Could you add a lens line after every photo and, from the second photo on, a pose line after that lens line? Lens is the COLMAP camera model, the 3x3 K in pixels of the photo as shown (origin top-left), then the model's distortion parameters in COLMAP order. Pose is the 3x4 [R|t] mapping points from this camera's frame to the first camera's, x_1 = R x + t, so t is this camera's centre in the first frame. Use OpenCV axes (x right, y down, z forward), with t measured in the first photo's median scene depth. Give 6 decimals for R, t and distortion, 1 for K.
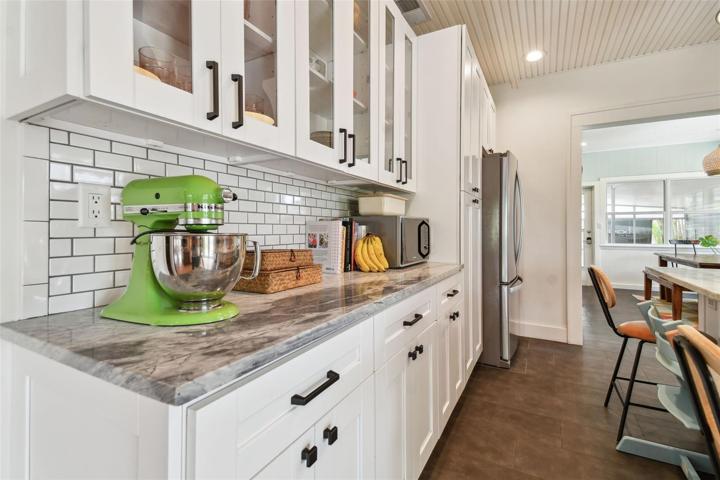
lens RADIAL K [[338.0, 0, 355.2], [0, 338.0, 227.9], [0, 0, 1]] dist [0.013435, -0.005308]
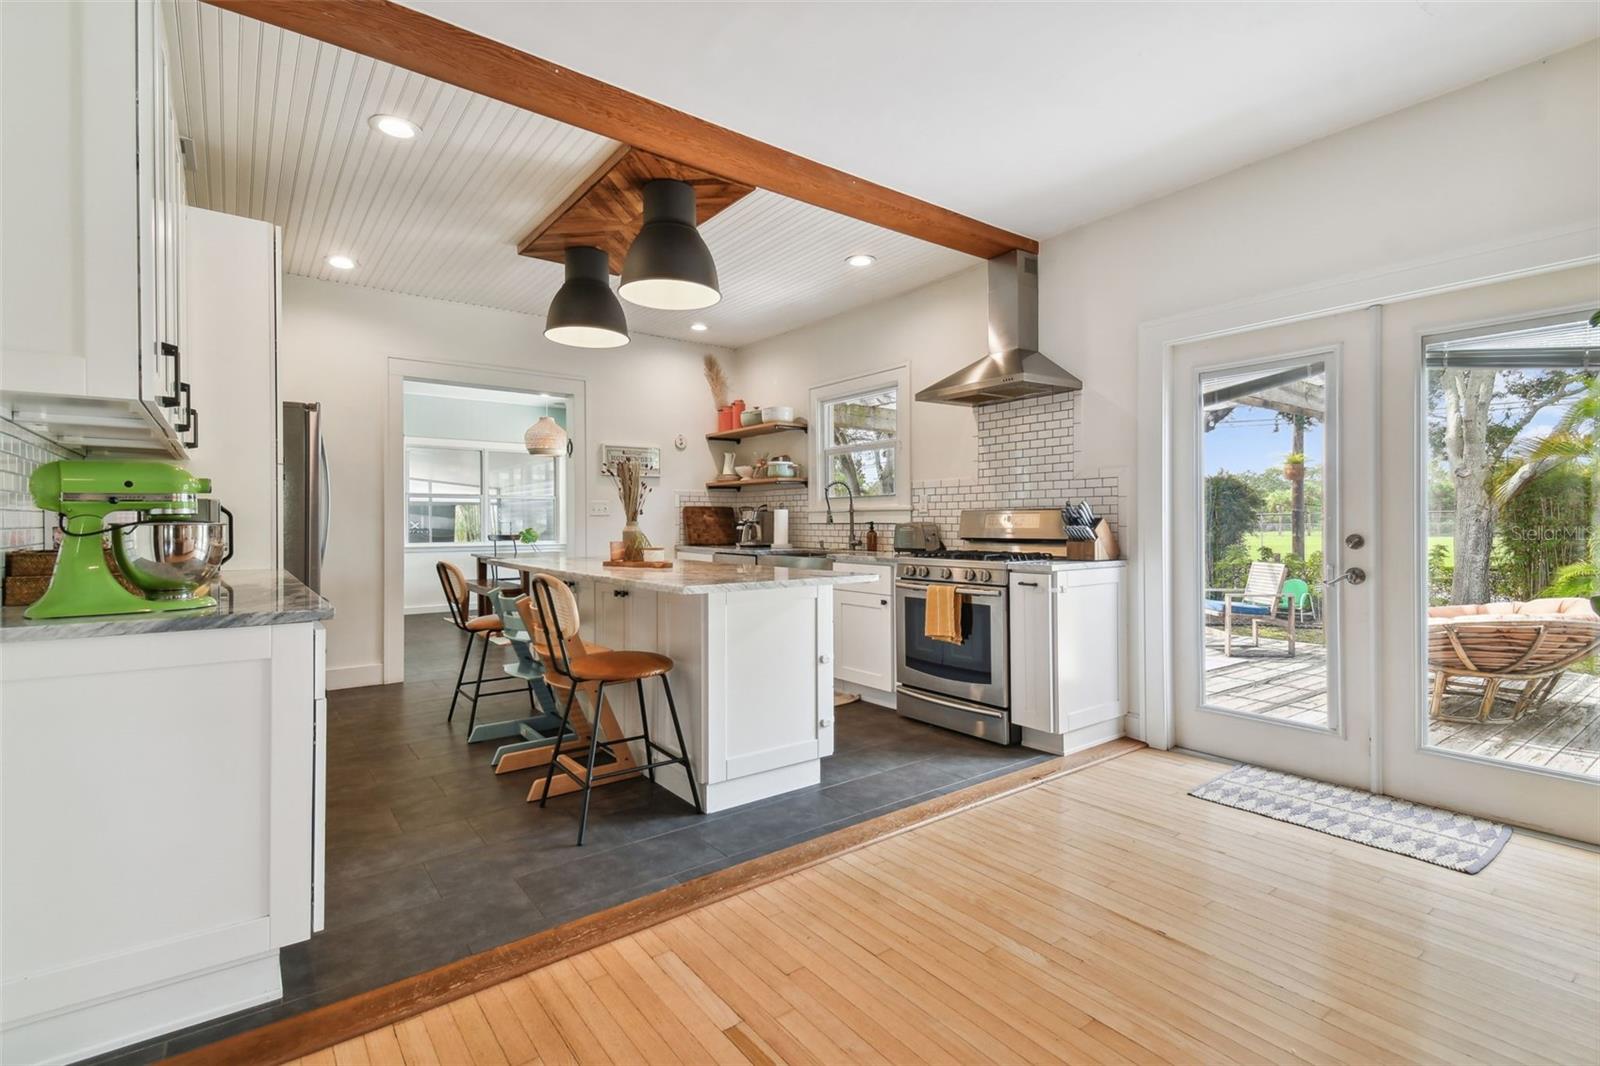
lens RADIAL K [[751.1, 0, 792.3], [0, 751.1, 524.4], [0, 0, 1]] dist [0.013435, -0.005308]
pose [[0.410618, -0.005104, 0.911793, -0.709259], [-0.002341, 0.999975, 0.006652, 0.000495], [-0.911804, -0.004866, 0.410596, -0.639323]]
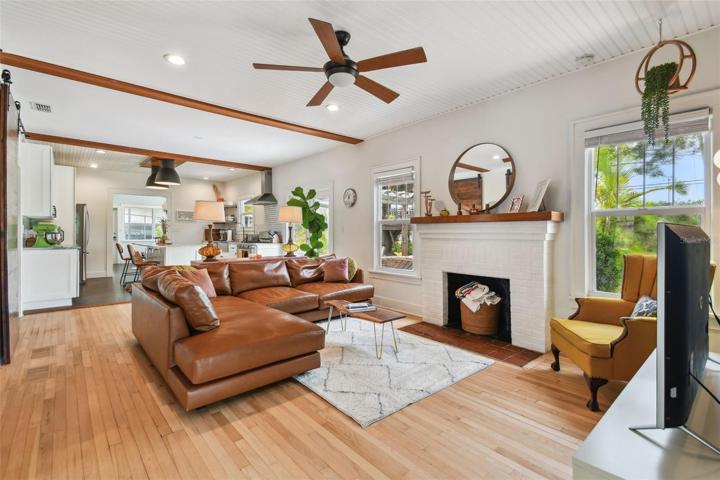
lens RADIAL K [[338.0, 0, 356.9], [0, 338.0, 234.4], [0, 0, 1]] dist [0.013435, -0.005308]
pose [[0.337515, -0.002886, 0.941316, -1.829910], [-0.010669, 0.999919, 0.006891, -0.030242], [-0.941260, -0.012368, 0.337457, -2.597814]]
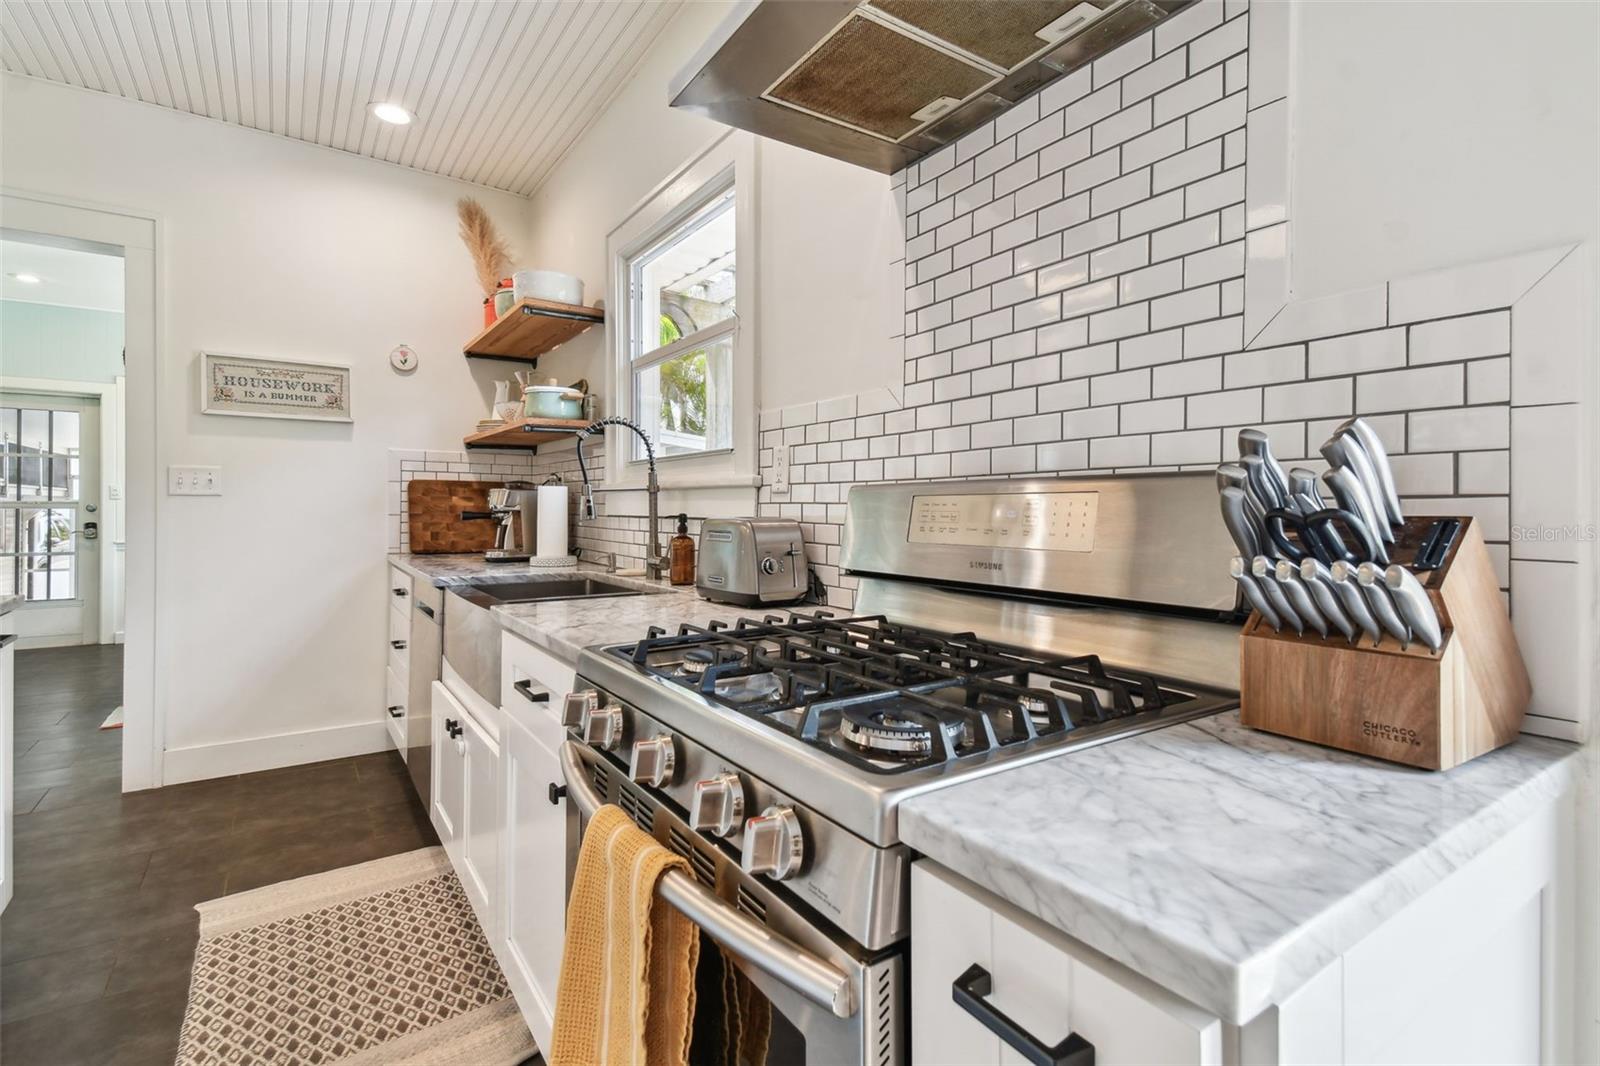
lens RADIAL K [[751.1, 0, 804.3], [0, 751.1, 509.4], [0, 0, 1]] dist [0.013435, -0.005308]
pose [[0.441482, 0.000796, 0.897270, 0.859729], [-0.012110, 0.999914, 0.005072, -0.006293], [-0.897188, -0.013106, 0.441454, -0.462632]]
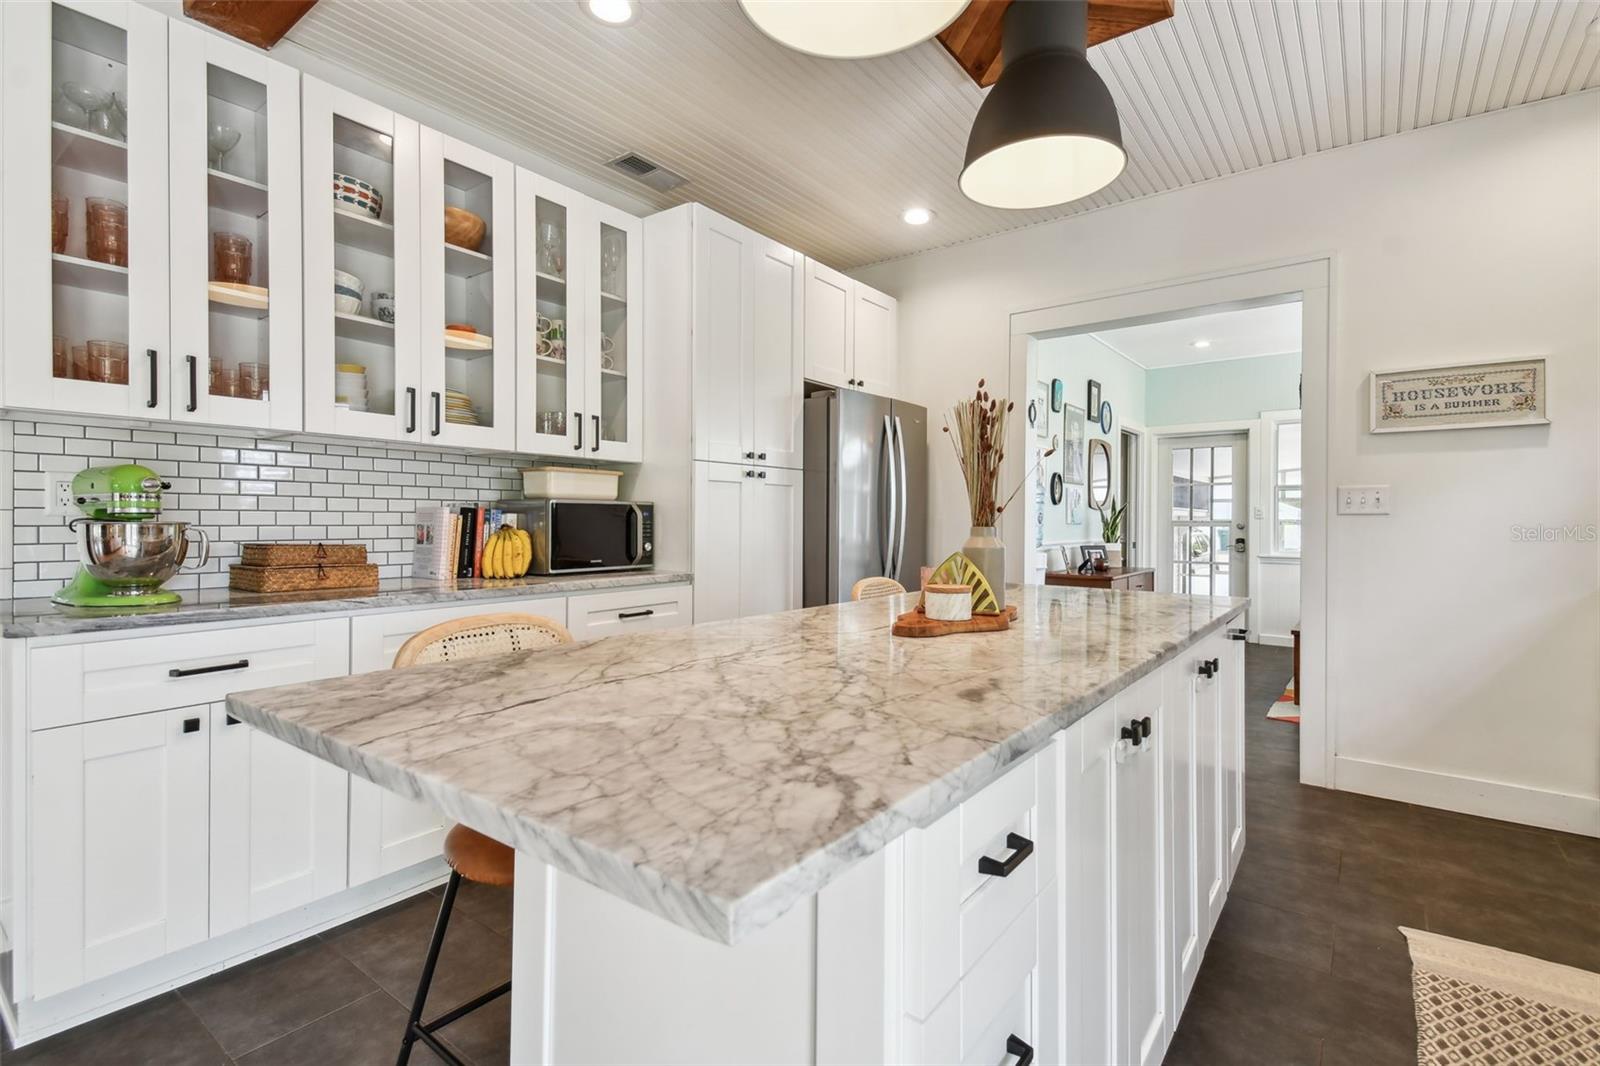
lens RADIAL K [[751.1, 0, 796.5], [0, 751.1, 526.2], [0, 0, 1]] dist [0.013435, -0.005308]
pose [[0.989336, 0.006206, -0.145519, 0.761986], [-0.004187, 0.999891, 0.014179, -0.004878], [0.145591, -0.013419, 0.989254, -0.398938]]
